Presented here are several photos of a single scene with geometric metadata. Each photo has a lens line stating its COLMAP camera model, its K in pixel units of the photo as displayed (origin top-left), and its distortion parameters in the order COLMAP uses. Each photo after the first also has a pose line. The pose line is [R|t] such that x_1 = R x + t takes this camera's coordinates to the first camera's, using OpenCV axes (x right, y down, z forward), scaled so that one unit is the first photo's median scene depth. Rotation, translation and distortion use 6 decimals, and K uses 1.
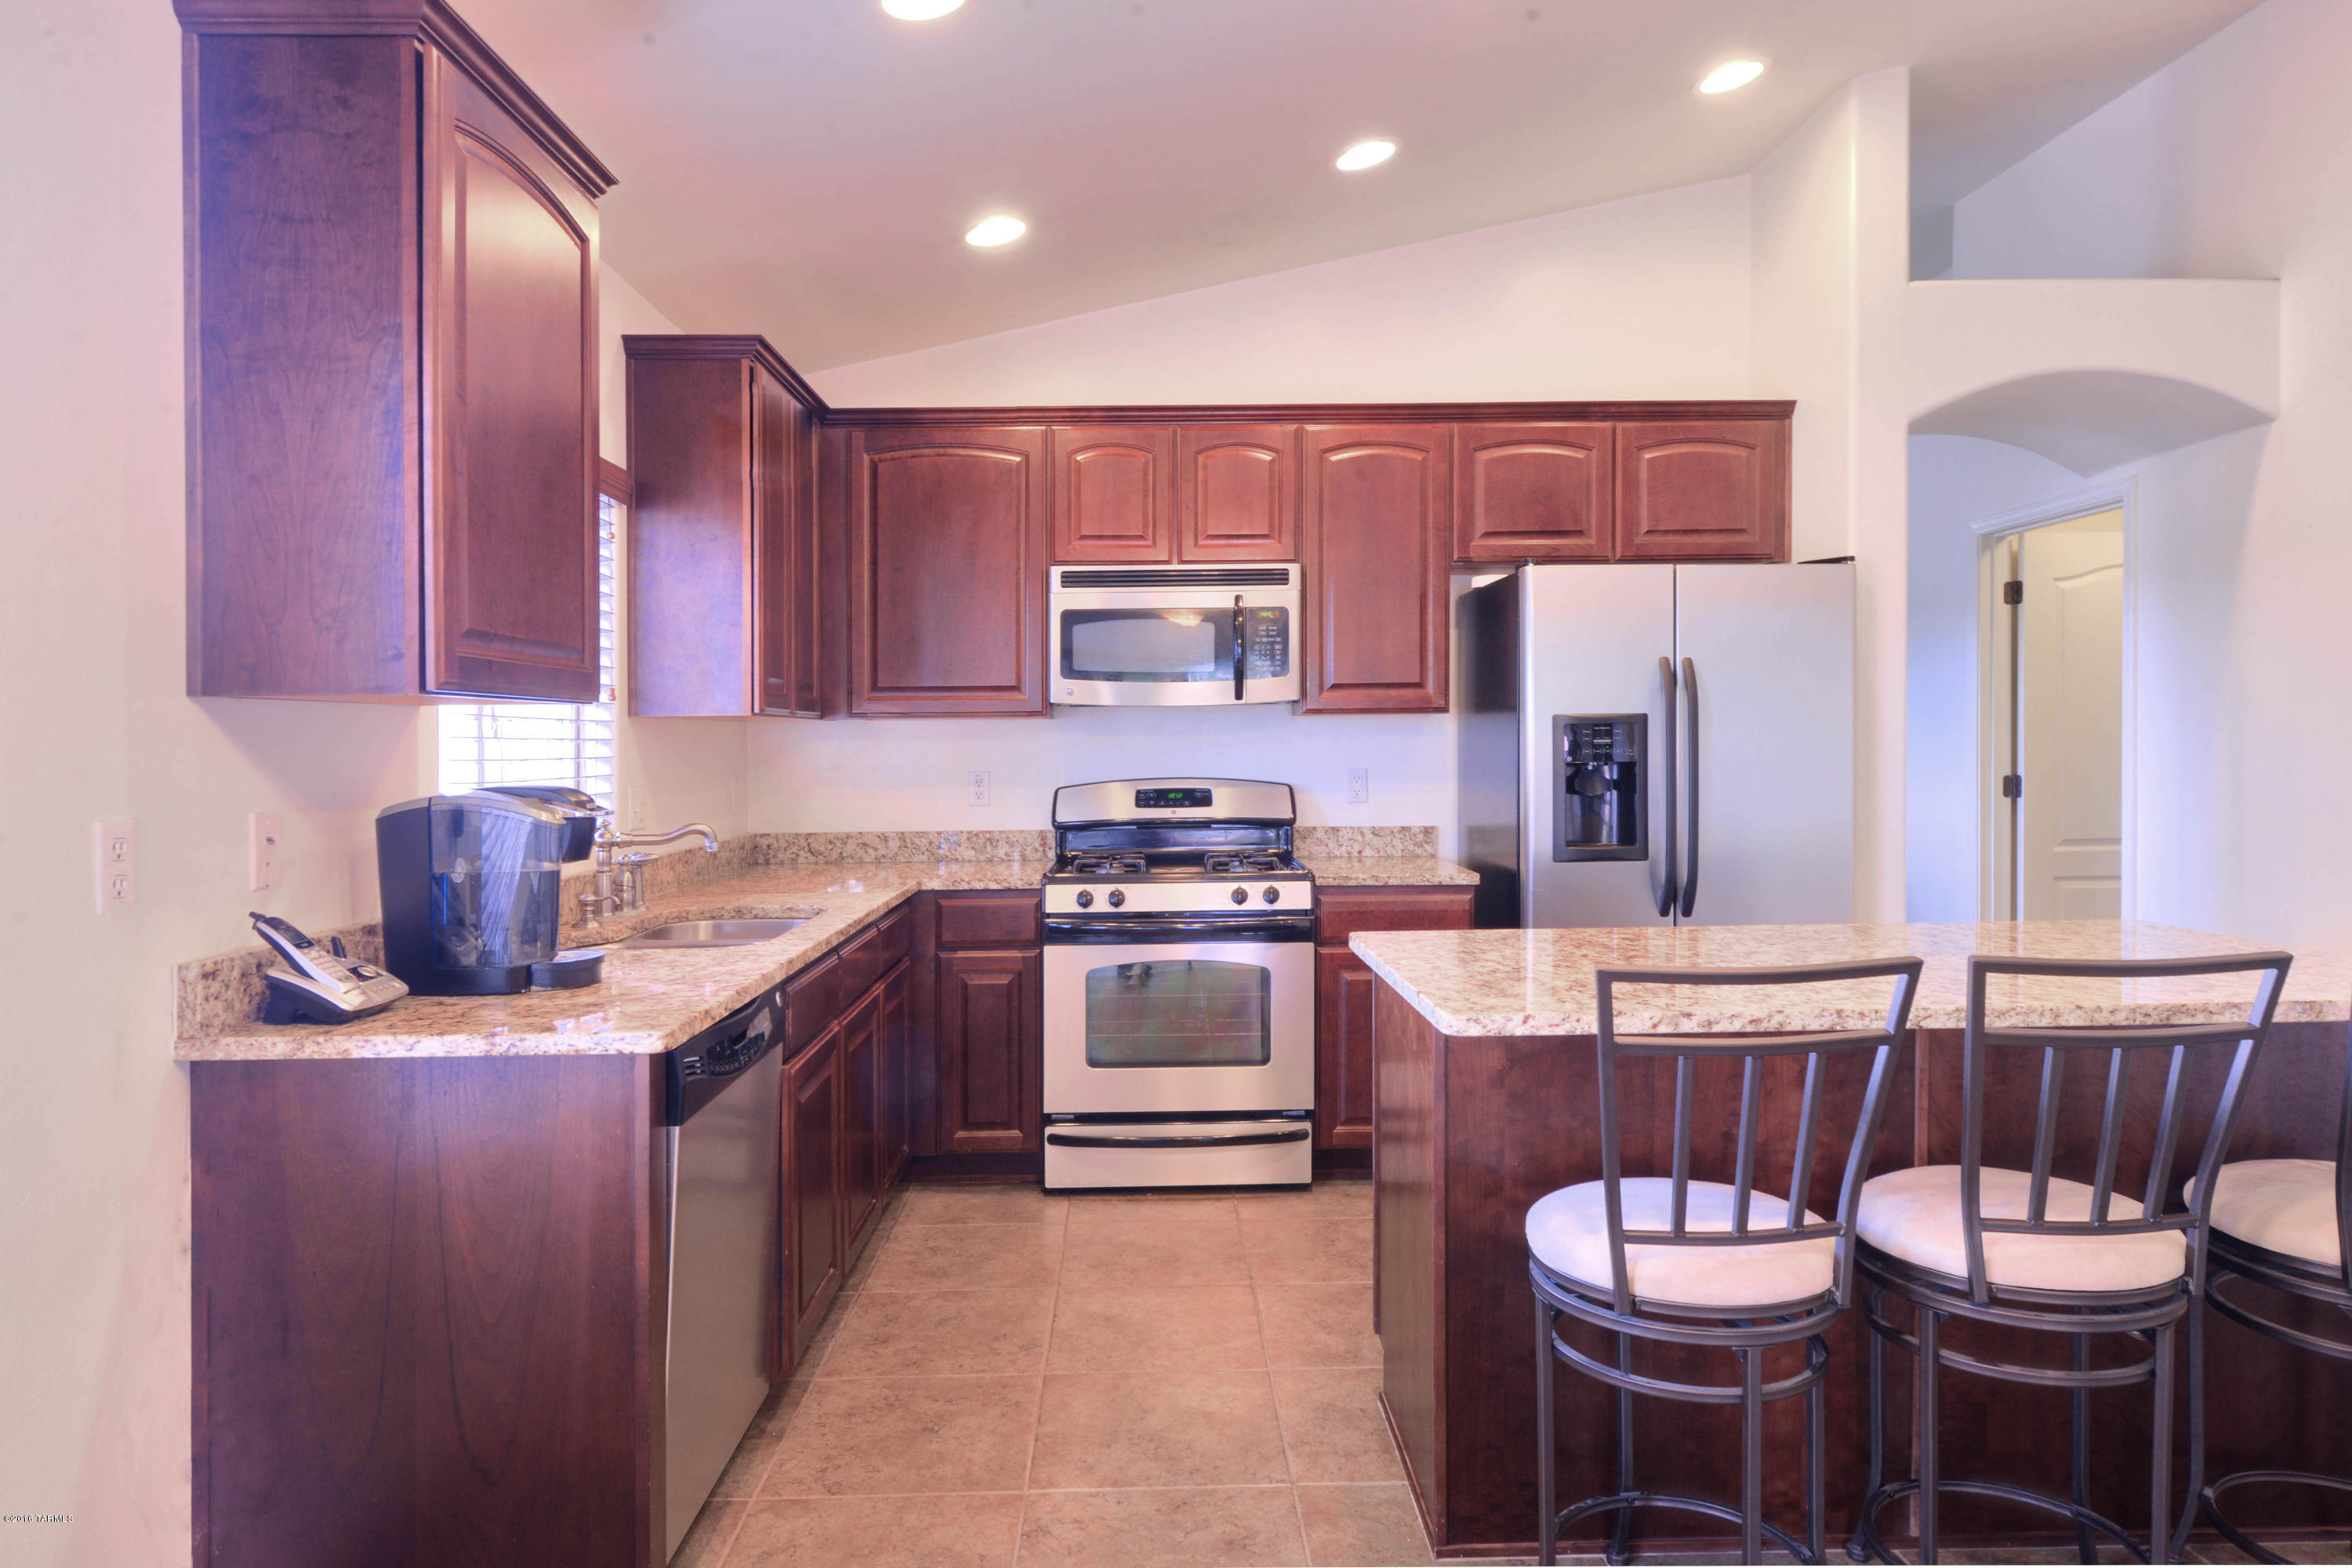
lens RADIAL K [[1571.0, 0, 1182.4], [0, 1571.0, 724.0], [0, 0, 1]] dist [0.001320, 0.001800]
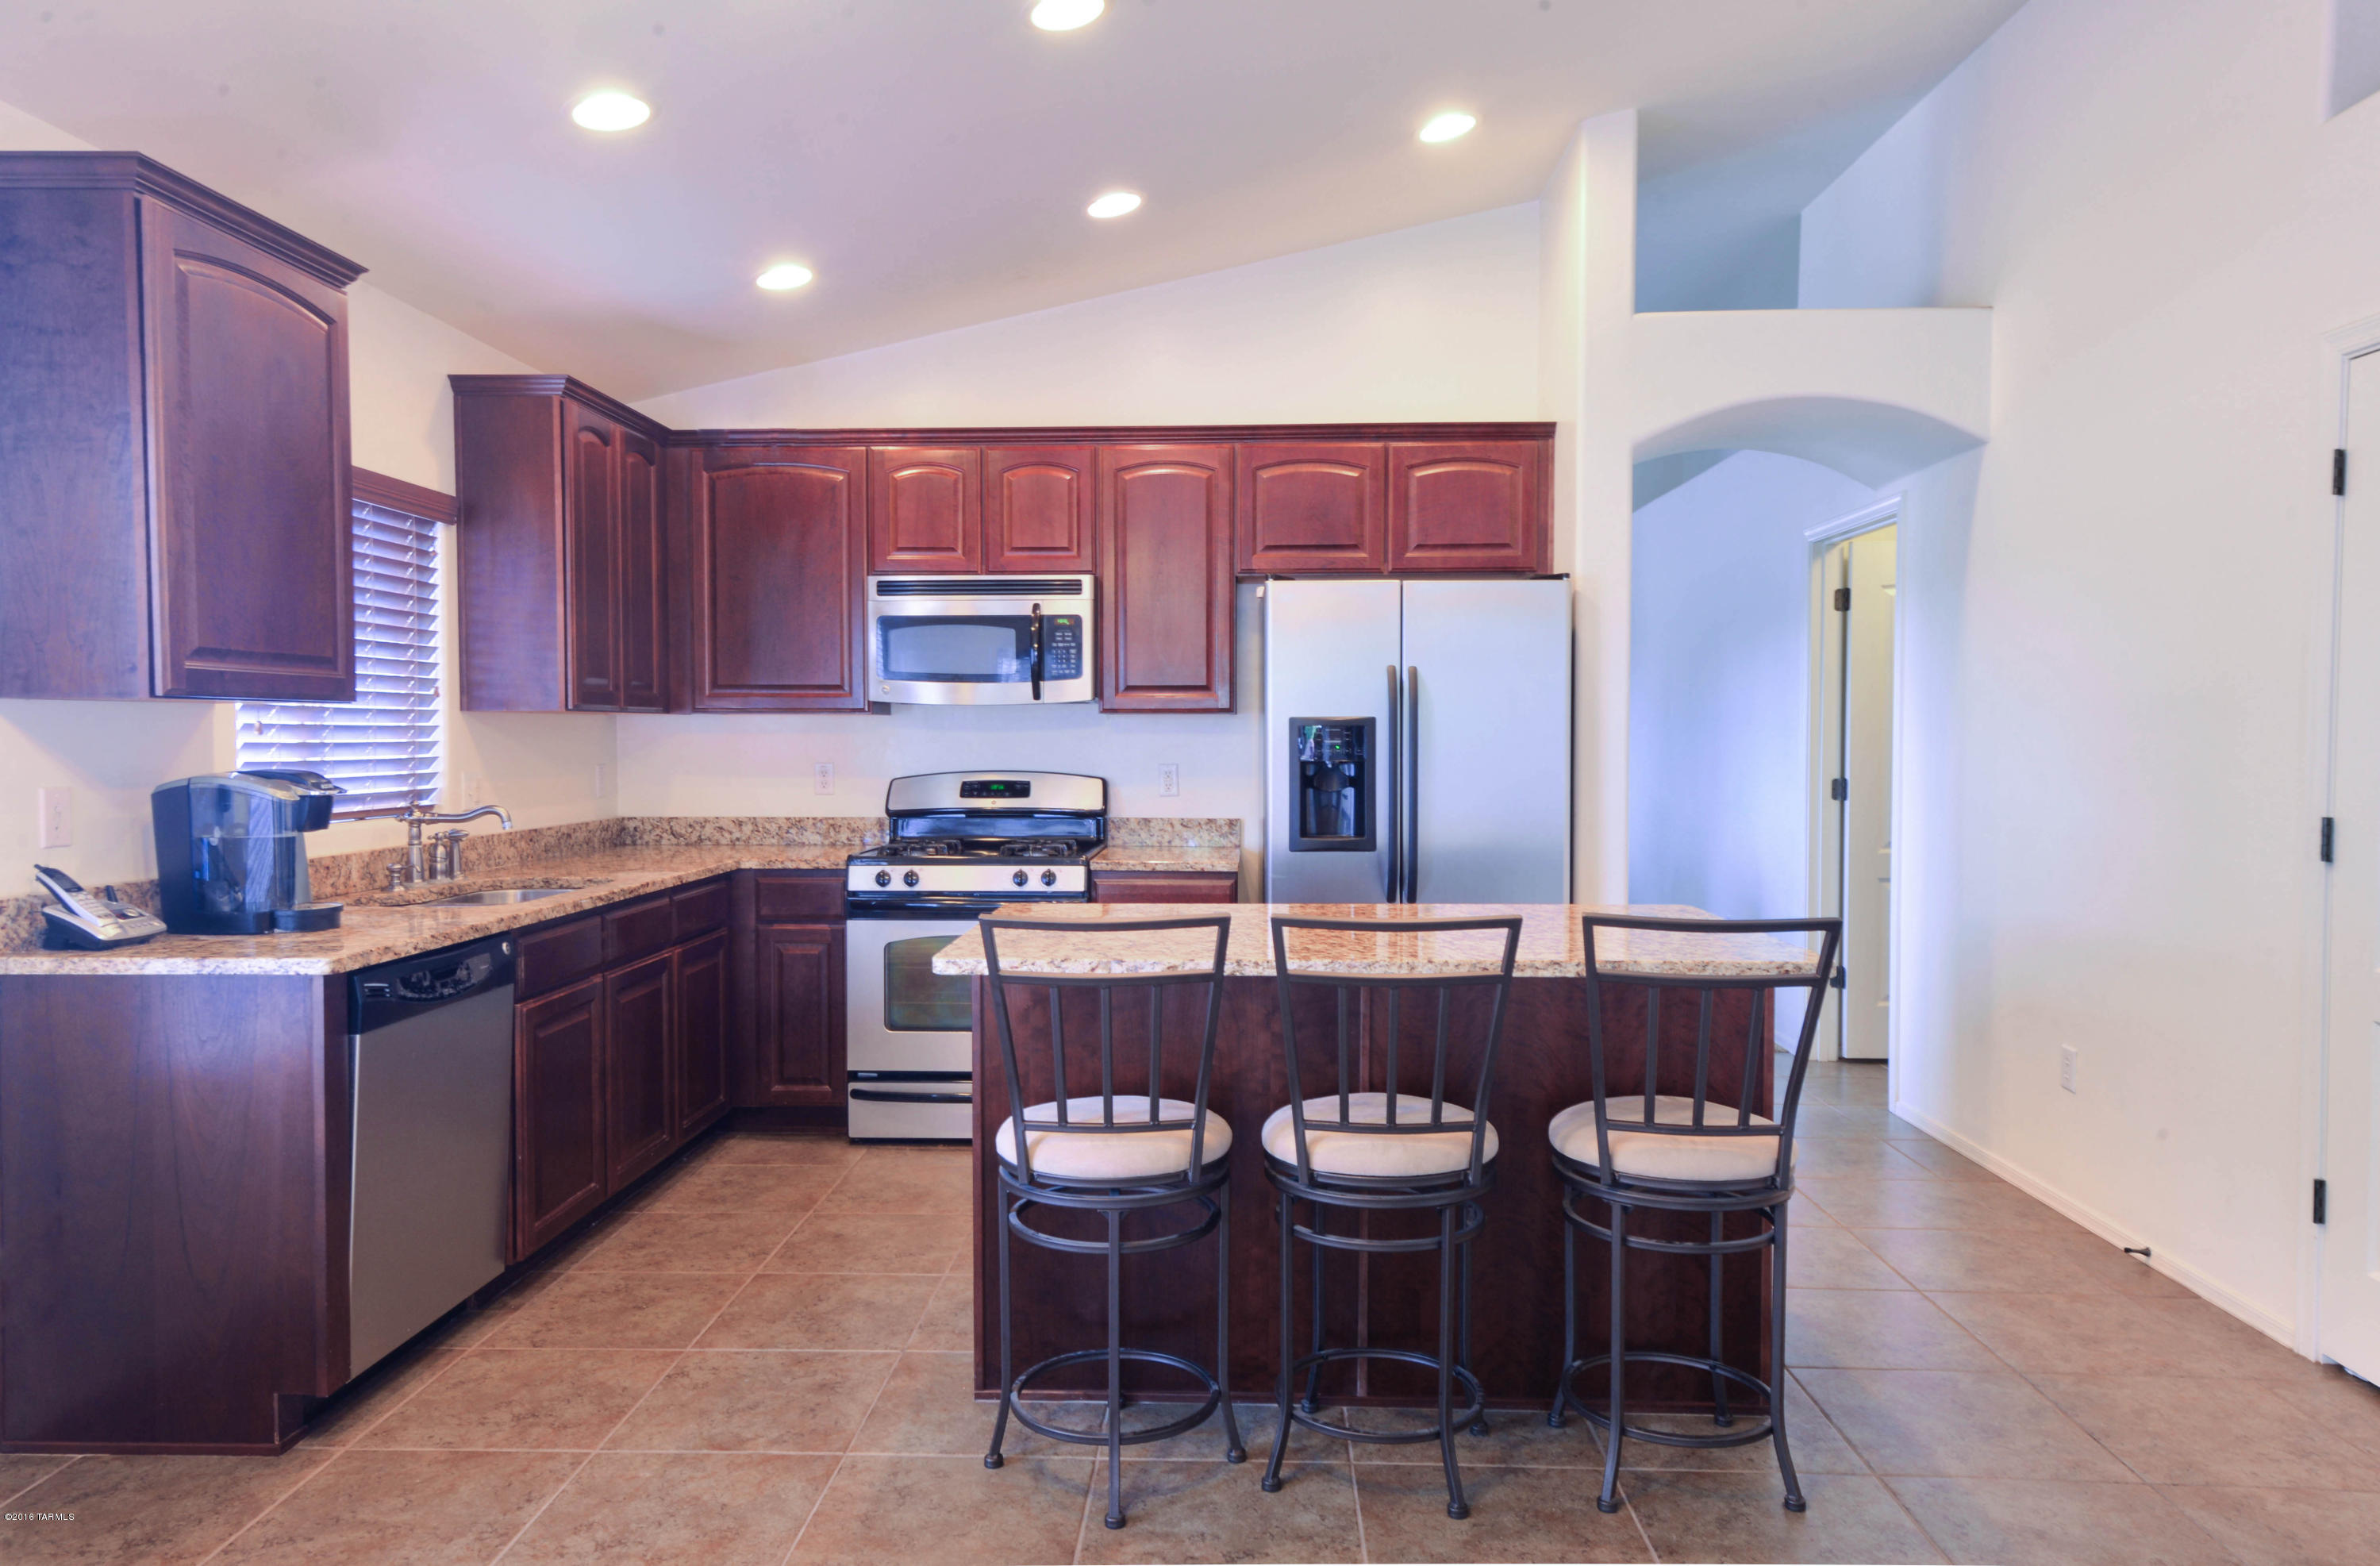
lens RADIAL K [[1688.3, 0, 1174.2], [0, 1688.3, 770.6], [0, 0, 1]] dist [0.021294, 0.007387]
pose [[0.997283, 0.011912, -0.072693, 0.229677], [-0.009463, 0.999379, 0.033947, -0.007336], [0.073052, -0.033167, 0.996776, -0.171741]]
